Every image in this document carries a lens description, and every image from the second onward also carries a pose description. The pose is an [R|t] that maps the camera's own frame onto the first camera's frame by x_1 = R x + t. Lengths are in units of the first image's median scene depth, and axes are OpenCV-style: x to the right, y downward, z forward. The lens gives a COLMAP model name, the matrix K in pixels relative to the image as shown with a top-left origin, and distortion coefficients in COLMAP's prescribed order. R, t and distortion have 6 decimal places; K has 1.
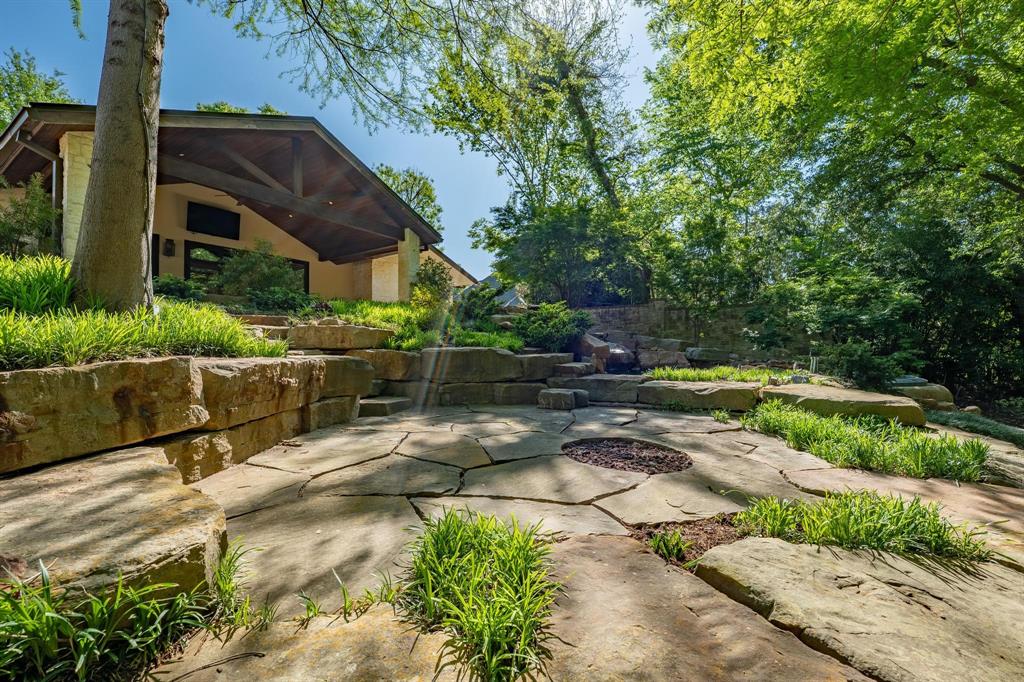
lens RADIAL K [[421.7, 0, 505.0], [0, 421.7, 338.6], [0, 0, 1]] dist [0.007100, -0.000180]
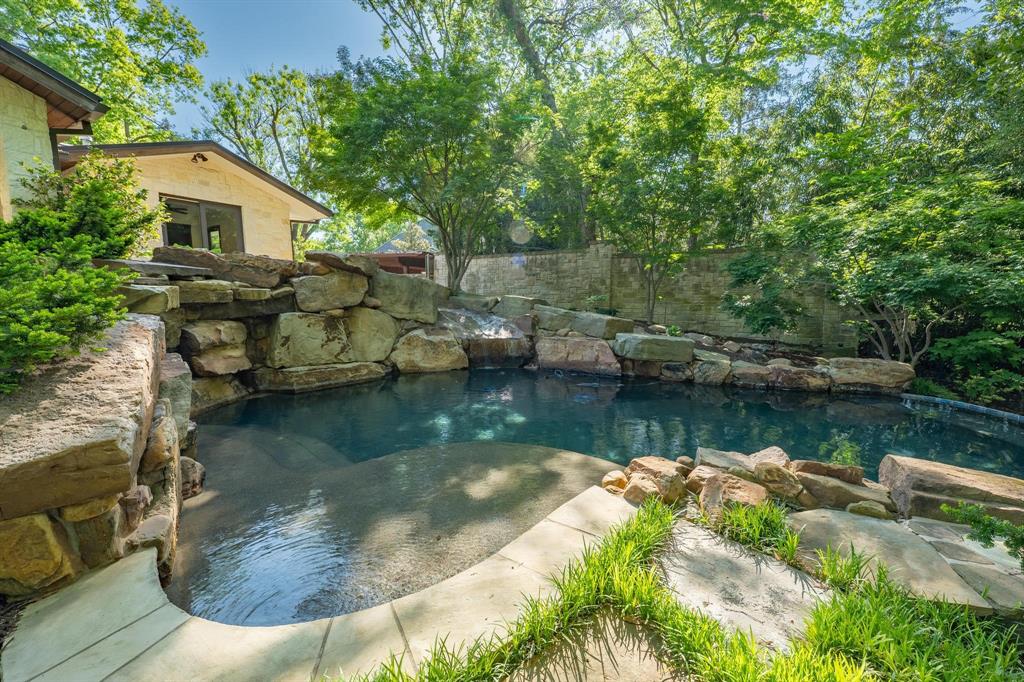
lens RADIAL K [[421.7, 0, 511.7], [0, 421.7, 350.9], [0, 0, 1]] dist [0.007100, -0.000180]
pose [[0.998542, -0.011613, 0.052714, 0.195488], [0.003334, 0.987988, 0.154493, -0.027190], [-0.053875, -0.154092, 0.986587, 0.349144]]
